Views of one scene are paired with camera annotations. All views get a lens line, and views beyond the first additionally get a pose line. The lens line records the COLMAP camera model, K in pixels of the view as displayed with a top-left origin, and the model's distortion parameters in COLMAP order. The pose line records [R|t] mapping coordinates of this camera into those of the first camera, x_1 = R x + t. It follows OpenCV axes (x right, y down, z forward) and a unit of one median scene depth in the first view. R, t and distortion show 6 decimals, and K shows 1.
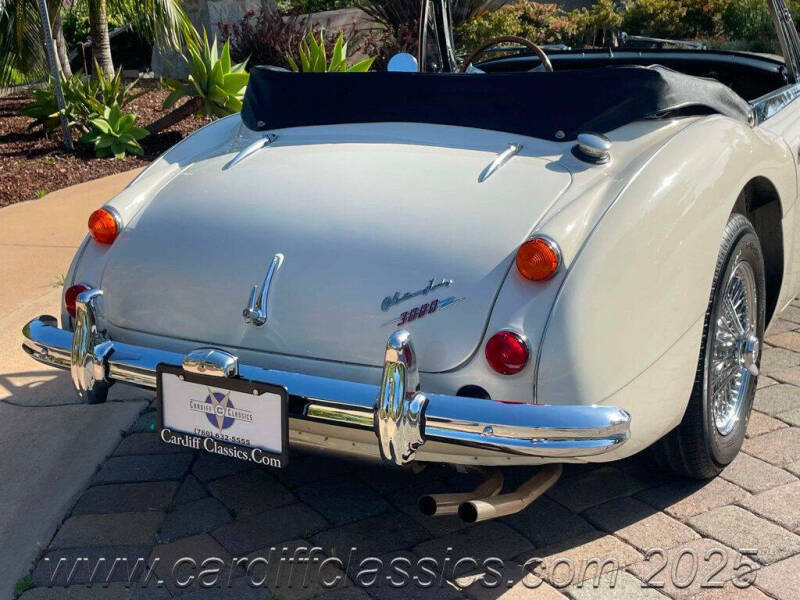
lens RADIAL K [[1090.8, 0, 411.9], [0, 1090.8, 304.5], [0, 0, 1]] dist [0.134191, -0.337410]
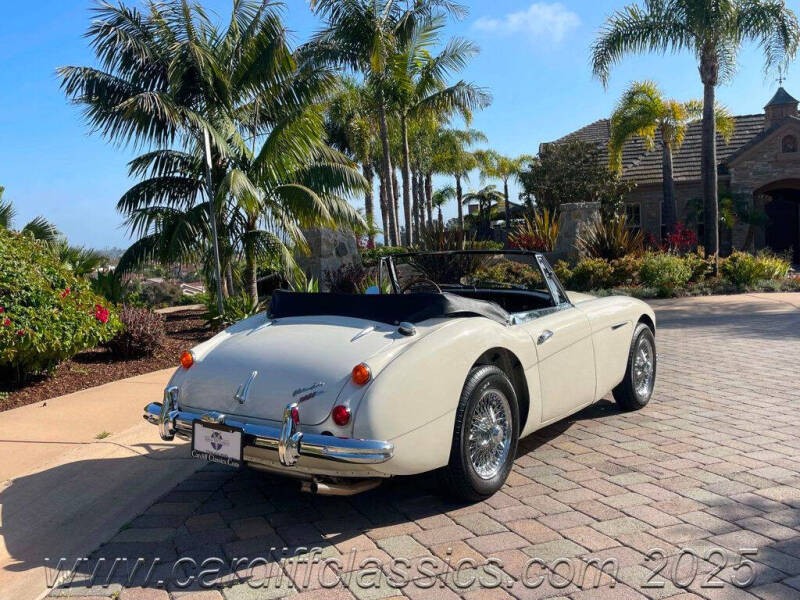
lens RADIAL K [[727.4, 0, 401.3], [0, 727.4, 295.0], [0, 0, 1]] dist [0.086885, -0.118999]
pose [[0.994267, 0.026196, -0.103669, 0.278117], [-0.048111, 0.975442, -0.214939, 0.091920], [0.095492, 0.218695, 0.971110, -0.367830]]
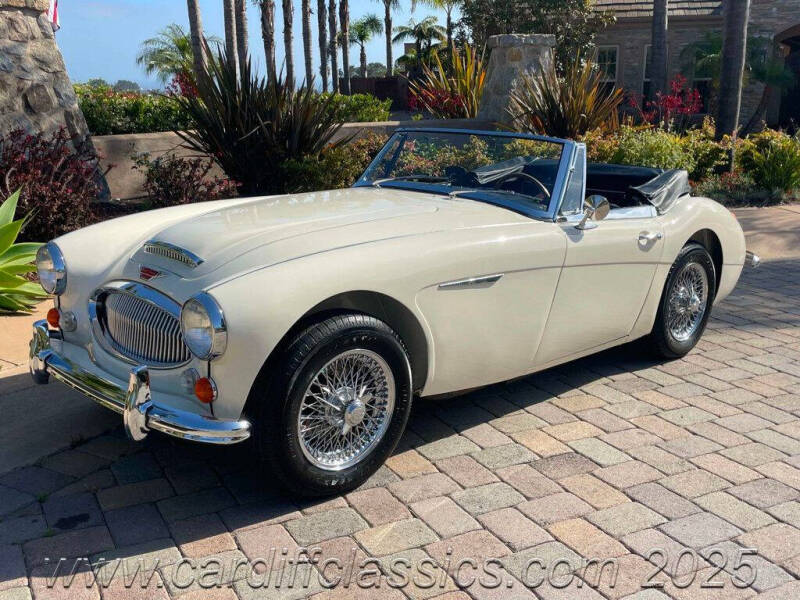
lens RADIAL K [[812.8, 0, 408.4], [0, 812.8, 297.9], [0, 0, 1]] dist [0.097567, -0.151225]
pose [[0.997744, 0.065888, -0.012879, 0.740459], [-0.066406, 0.996772, -0.045116, -0.602450], [0.009865, 0.045870, 0.998899, 1.777708]]
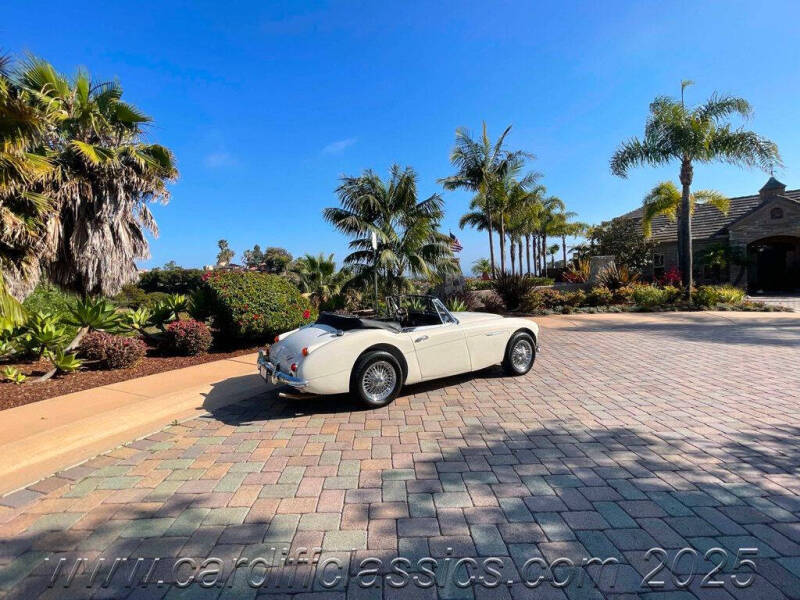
lens RADIAL K [[364.8, 0, 400.0], [0, 364.8, 300.0], [0, 0, 1]] dist [-0.000969, -0.000408]
pose [[0.883537, 0.052366, -0.465424, 1.108872], [-0.148807, 0.973626, -0.172942, -0.039832], [0.444092, 0.222059, 0.868028, -0.353025]]
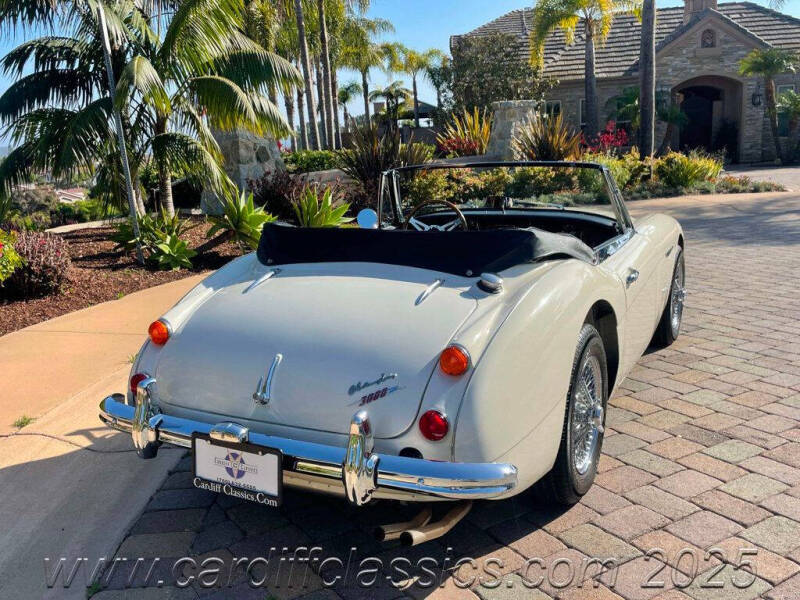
lens RADIAL K [[735.7, 0, 408.6], [0, 735.7, 300.3], [0, 0, 1]] dist [0.088194, -0.128243]
pose [[0.999035, 0.003478, 0.043777, 0.007624], [0.000148, 0.996586, -0.082559, -0.032722], [-0.043915, 0.082486, 0.995624, 0.001866]]
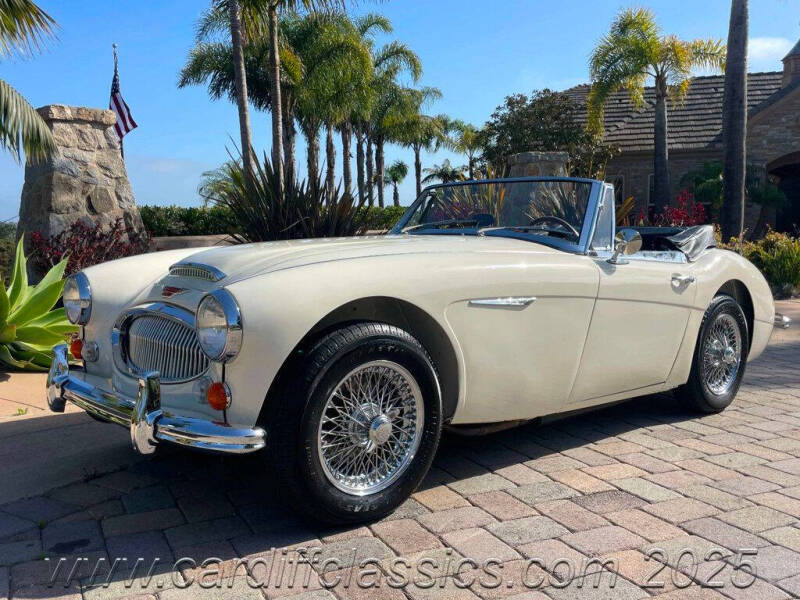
lens RADIAL K [[735.7, 0, 408.6], [0, 735.7, 300.3], [0, 0, 1]] dist [0.088194, -0.128243]
pose [[0.996539, 0.057090, -0.060420, 0.745769], [-0.067878, 0.978445, -0.195031, -0.473974], [0.047983, 0.198457, 0.978934, 1.951081]]
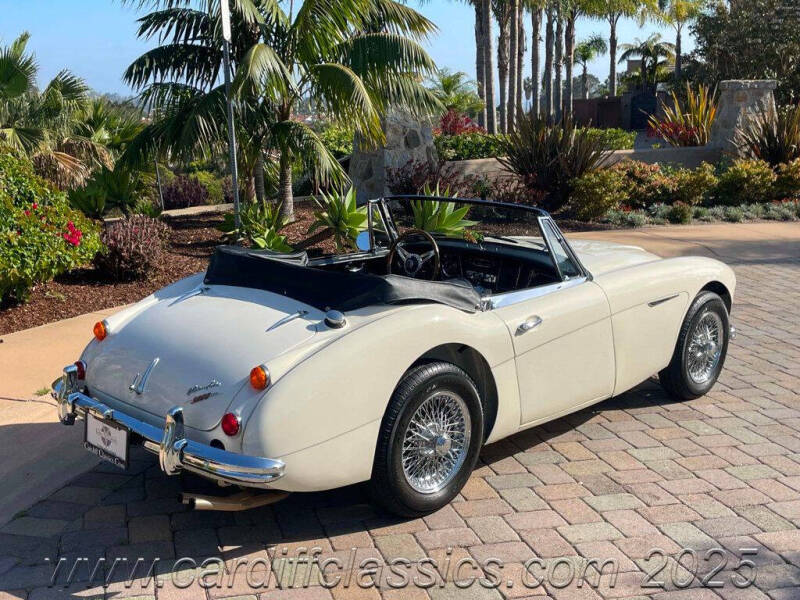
lens RADIAL K [[930.8, 0, 410.6], [0, 930.8, 305.7], [0, 0, 1]] dist [0.111583, -0.216422]
pose [[0.968773, 0.102738, -0.225663, 0.588370], [-0.119576, 0.990873, -0.062224, -0.078330], [0.217210, 0.087265, 0.972216, -0.440933]]
